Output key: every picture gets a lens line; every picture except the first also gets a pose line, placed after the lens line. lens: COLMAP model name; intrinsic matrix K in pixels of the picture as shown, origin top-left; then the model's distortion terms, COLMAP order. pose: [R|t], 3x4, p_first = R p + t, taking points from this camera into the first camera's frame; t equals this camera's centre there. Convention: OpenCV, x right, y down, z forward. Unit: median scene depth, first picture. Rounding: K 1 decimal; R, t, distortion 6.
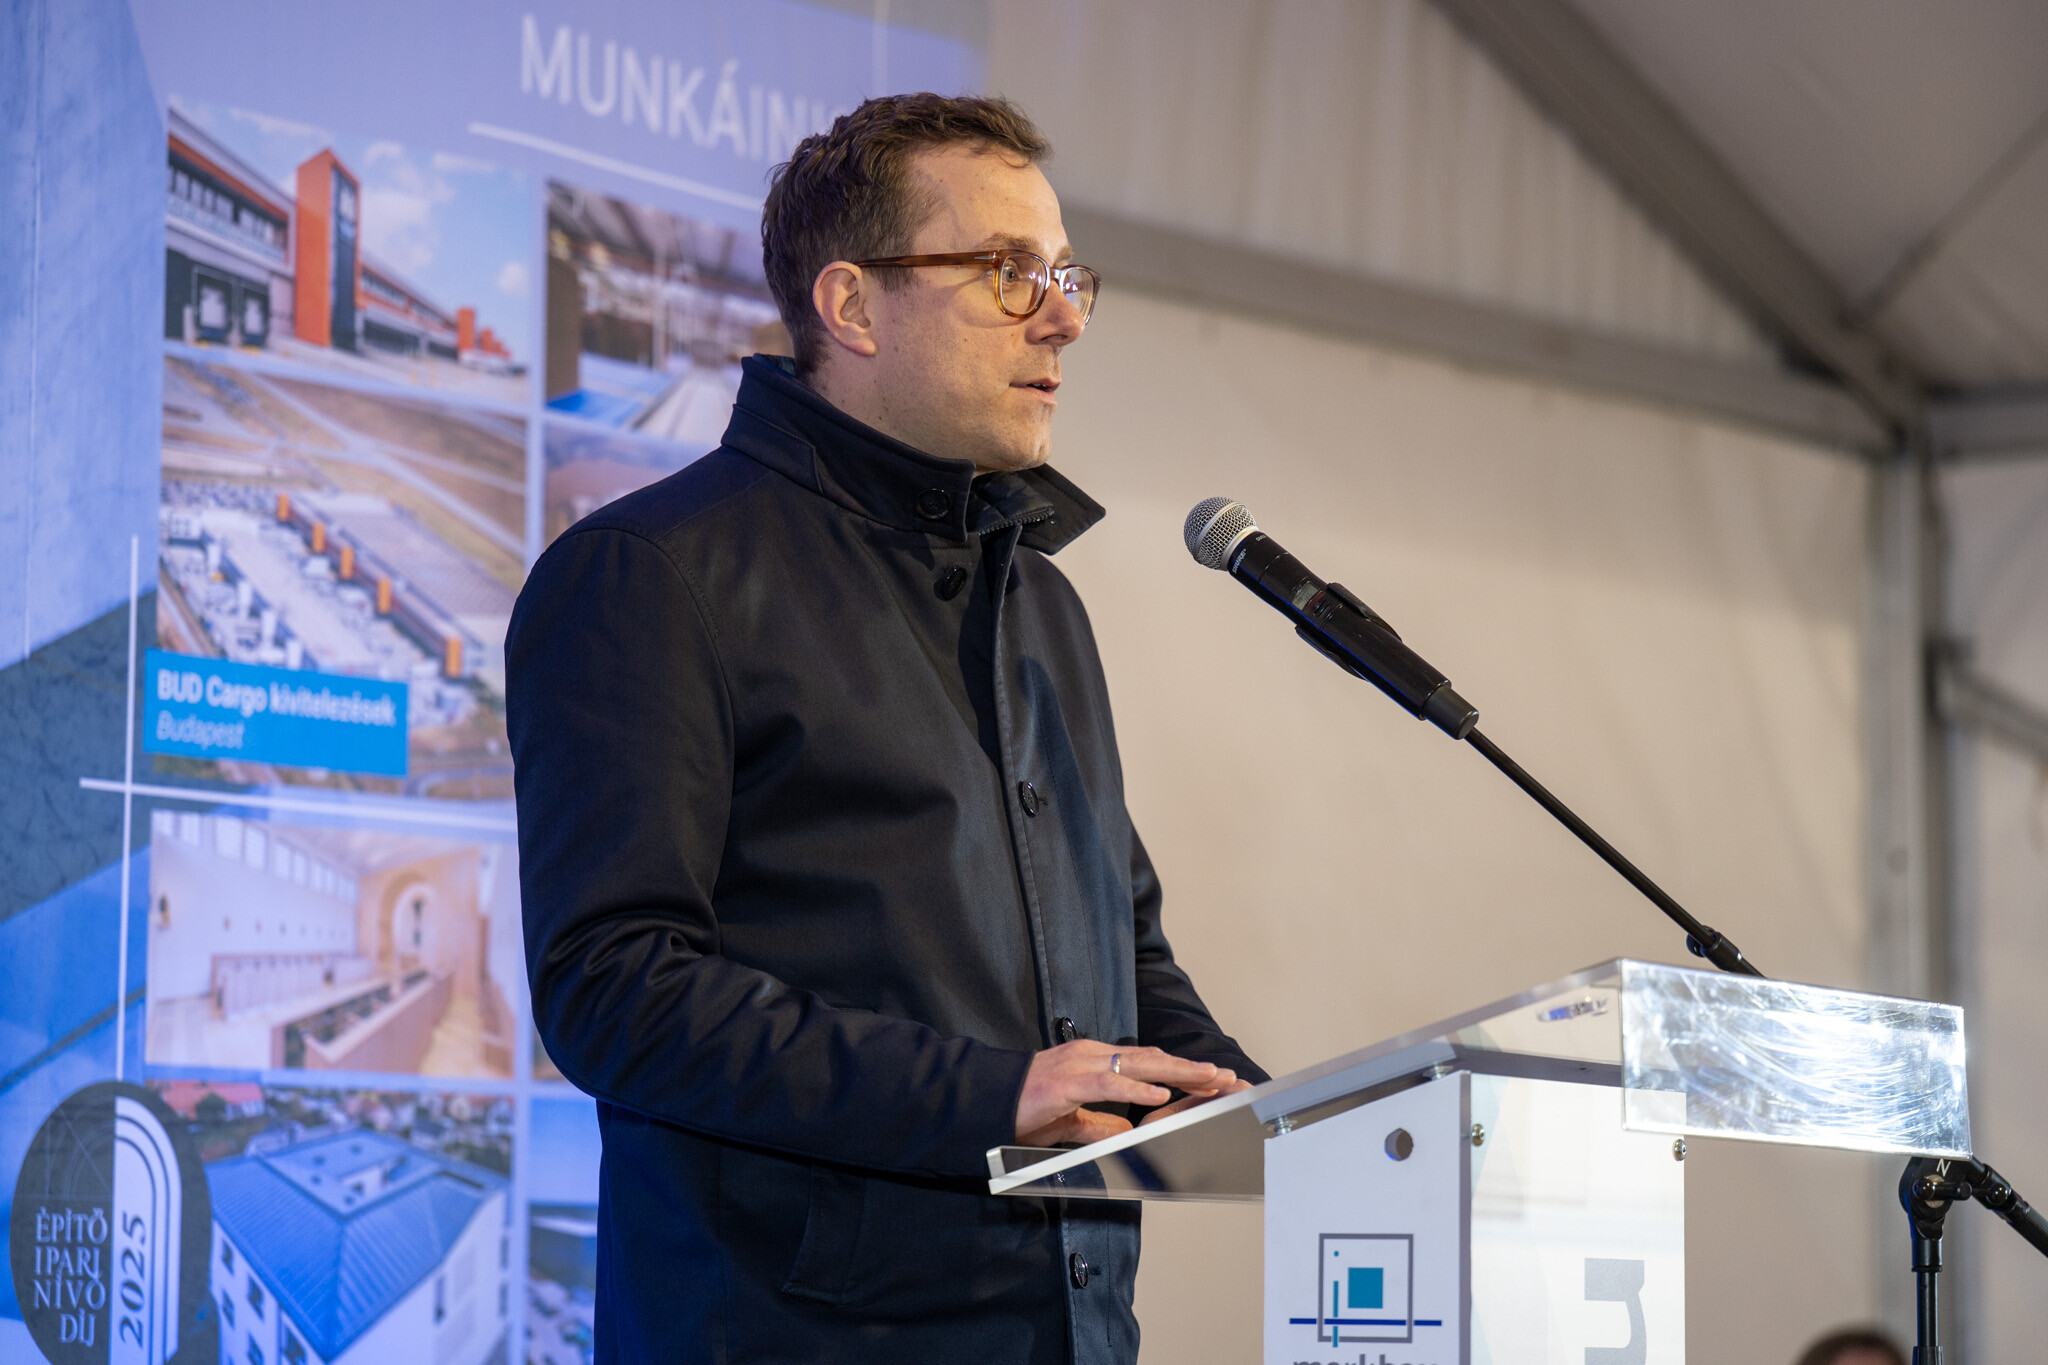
lens RADIAL K [[6525.7, 0, 1021.6], [0, 6525.7, 668.9], [0, 0, 1]] dist [-0.071894, 0.000000]
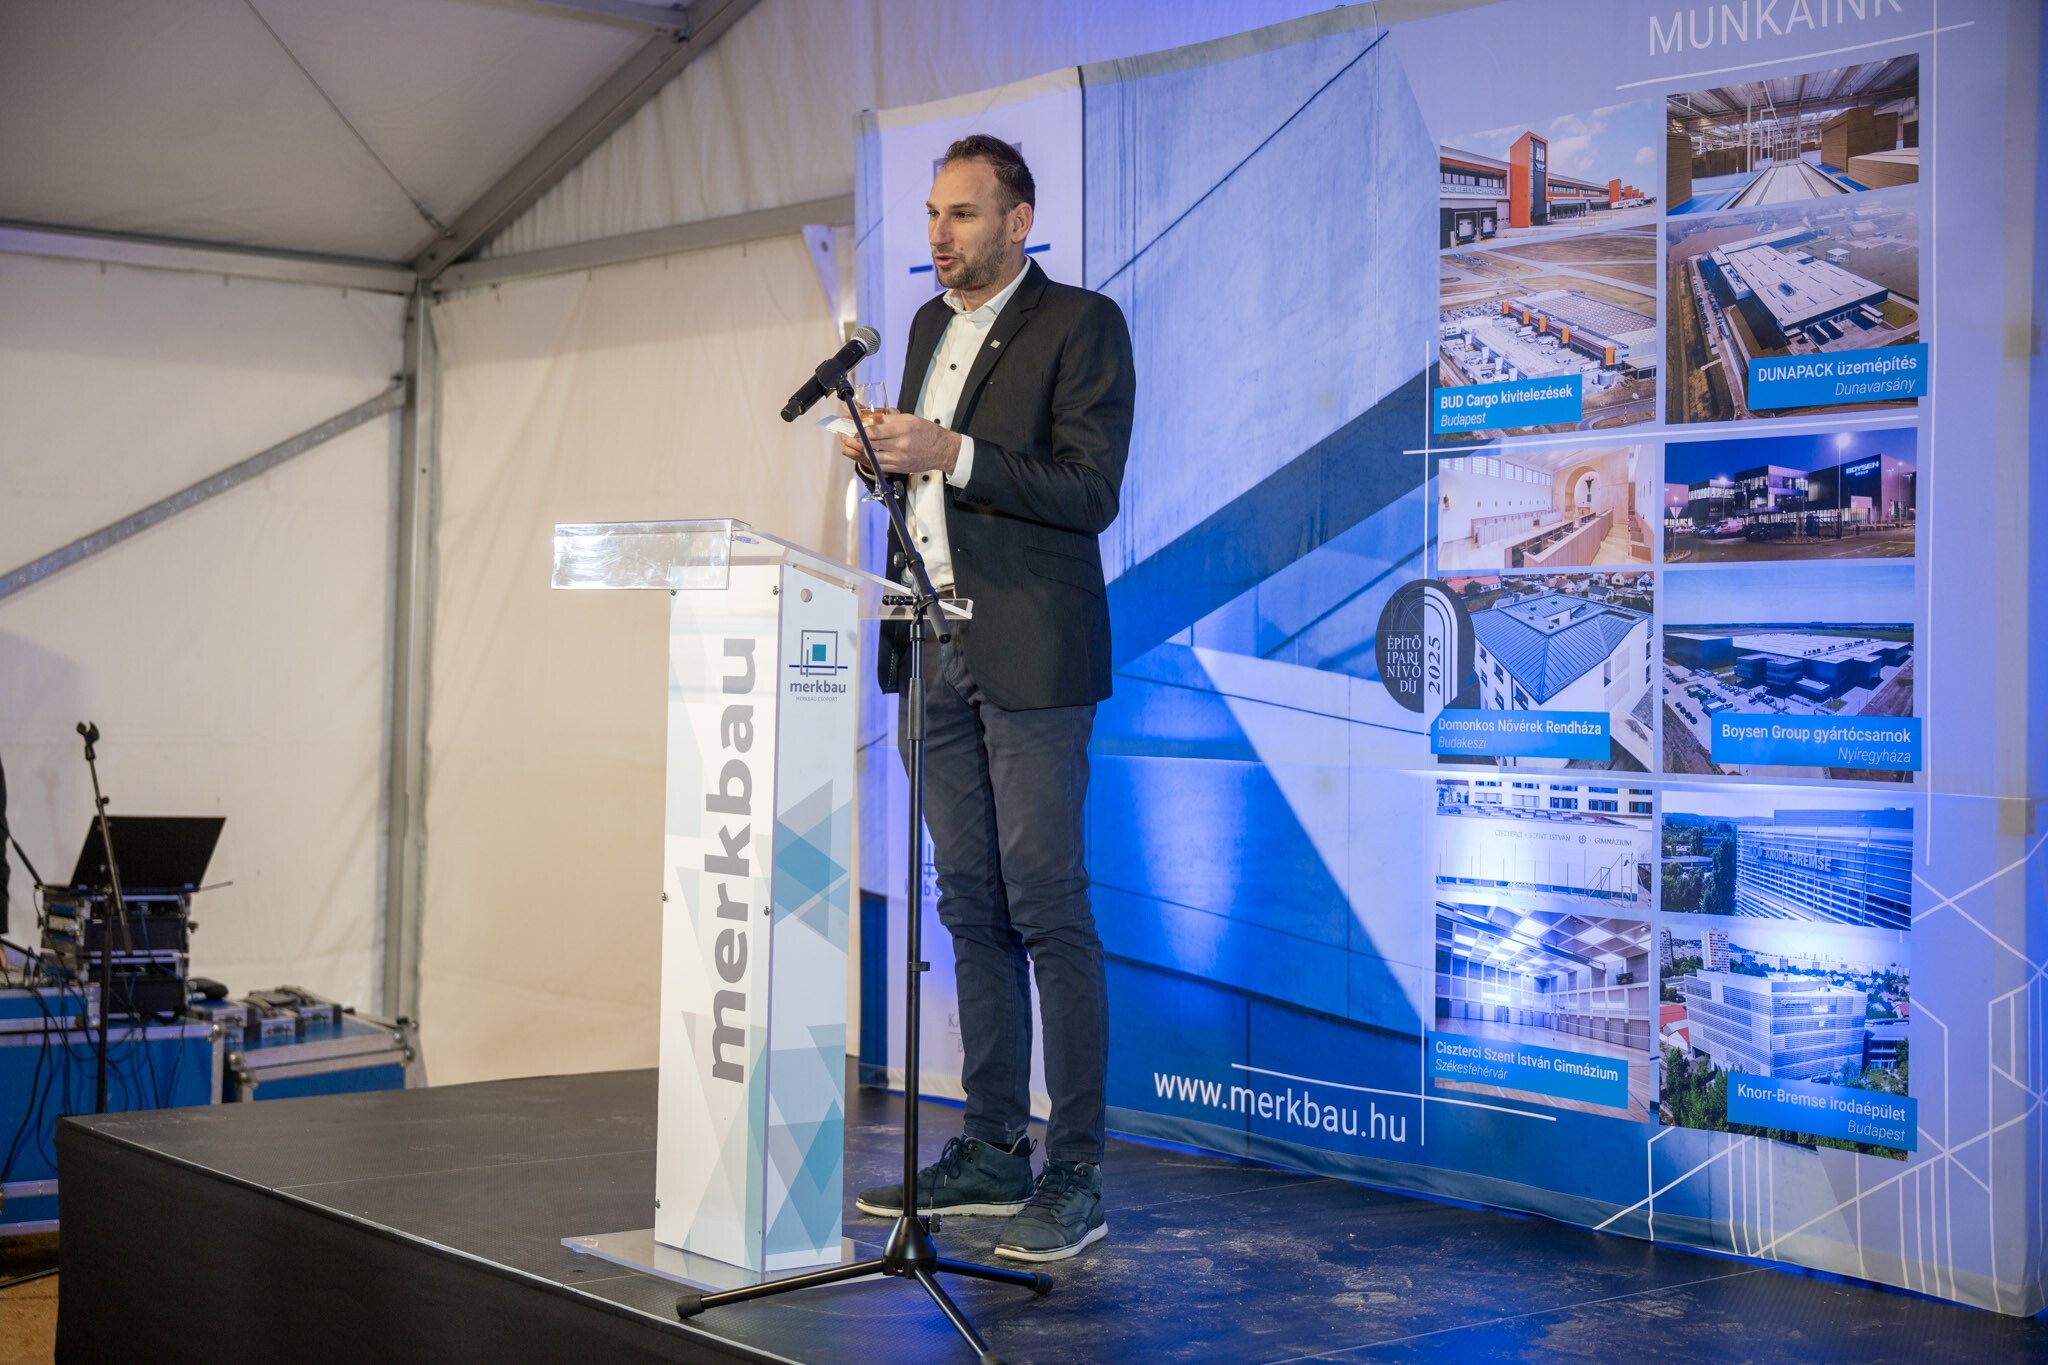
lens RADIAL K [[2896.2, 0, 999.5], [0, 2896.2, 682.9], [0, 0, 1]] dist [-0.005400, 0.000000]
pose [[-0.297715, -0.012189, -0.954577, 0.856416], [0.075267, 0.996506, -0.036198, 0.121850], [0.951683, -0.082625, -0.295757, 1.123437]]
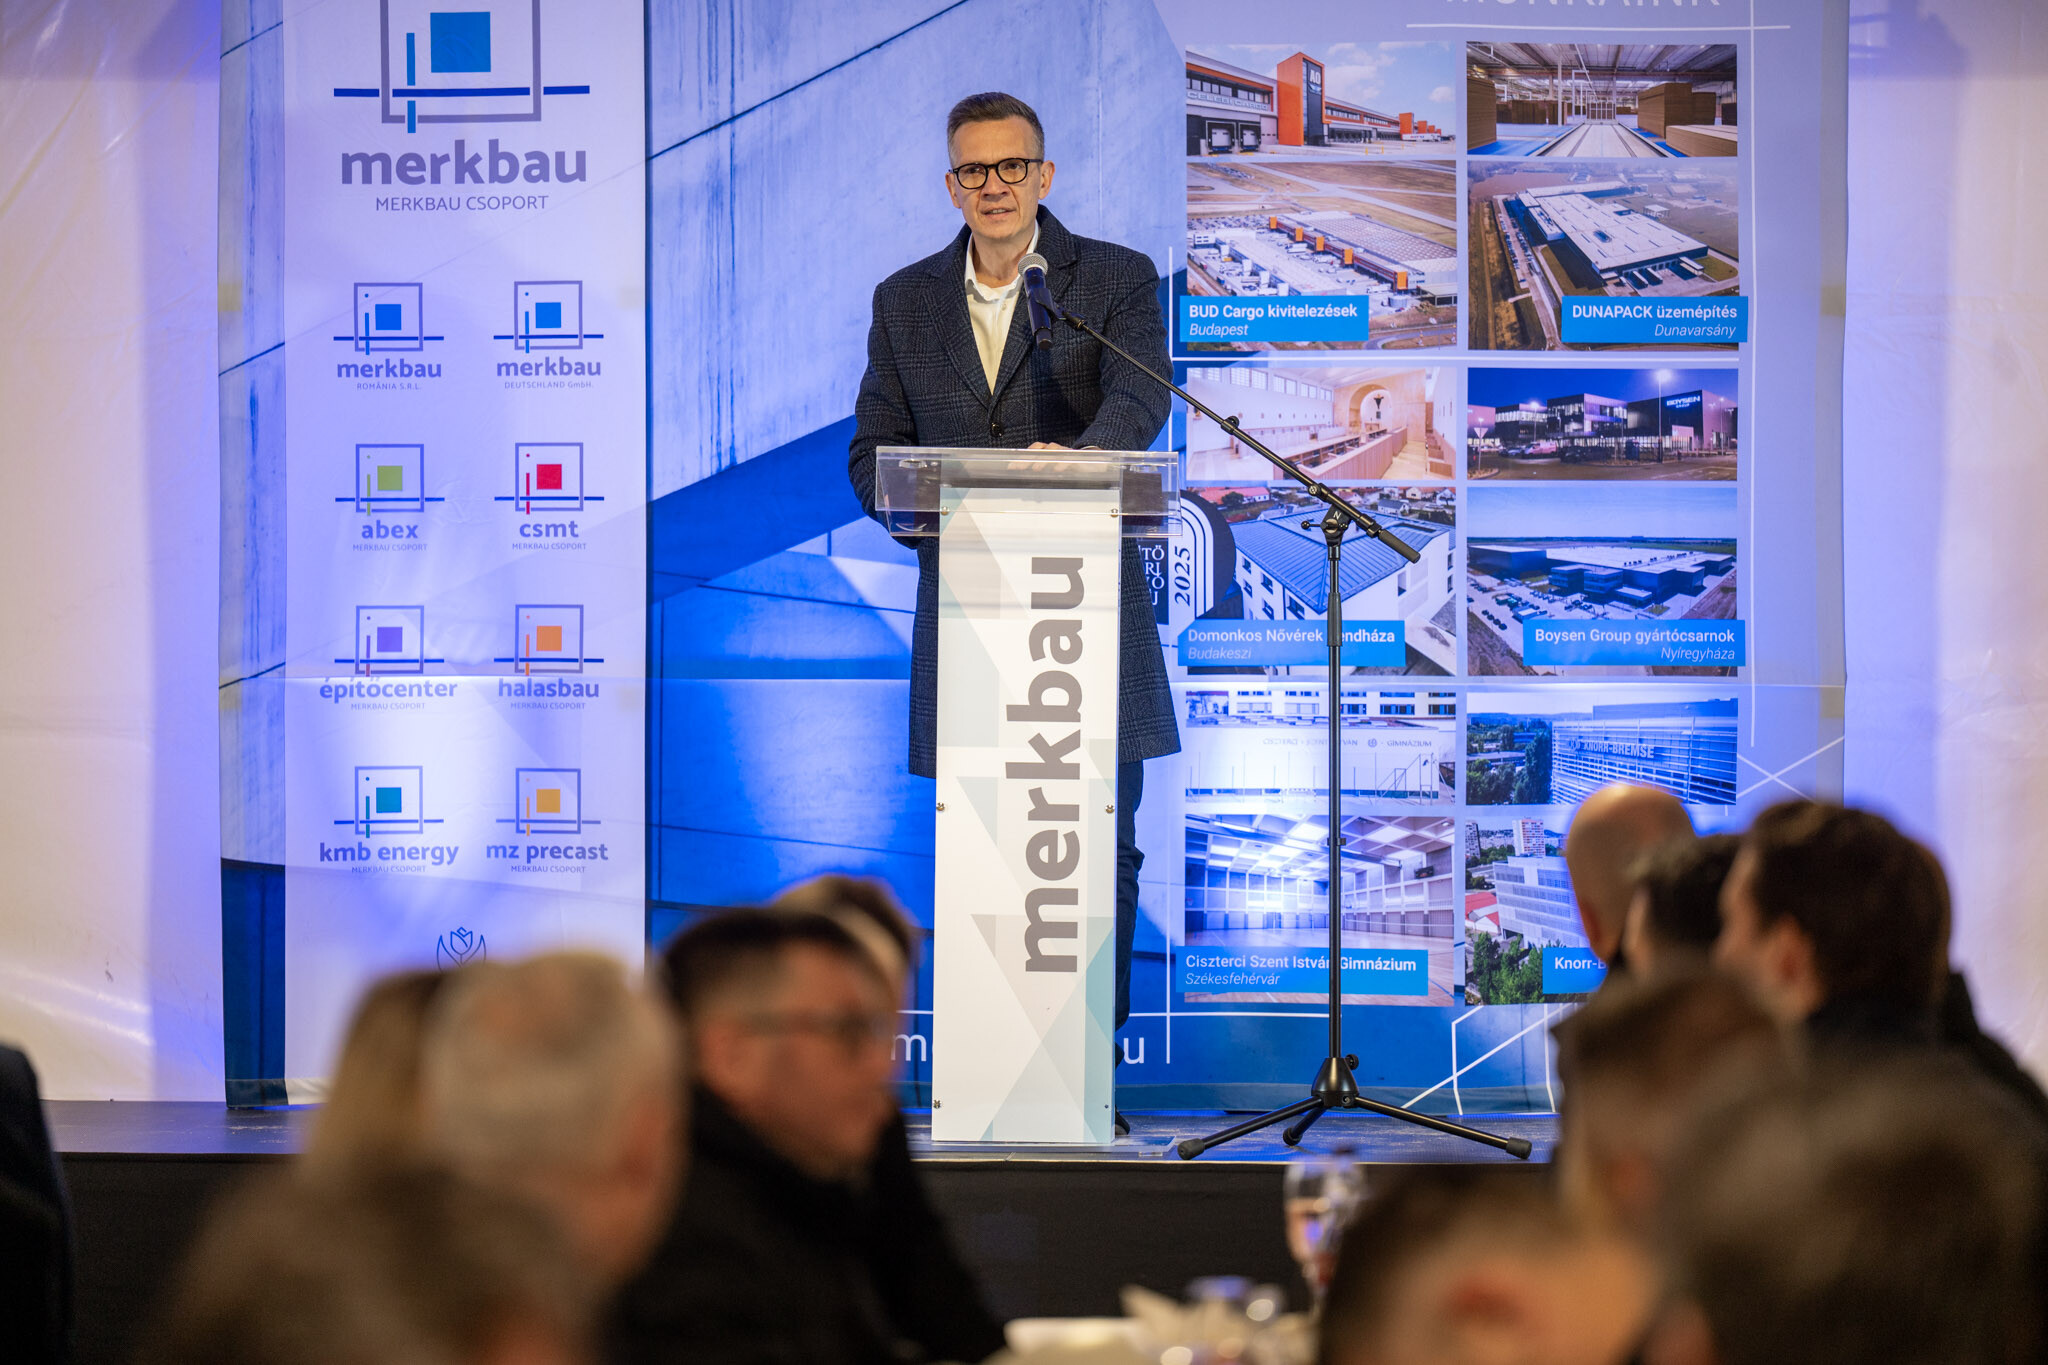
lens RADIAL K [[9736.9, 0, 1018.2], [0, 9736.9, 686.7], [0, 0, 1]] dist [-0.032571, 0.000000]
pose [[0.505172, -0.003197, -0.863013, 2.680311], [0.084597, 0.995361, 0.045832, -0.027115], [0.858863, -0.096161, 0.503099, -0.734956]]
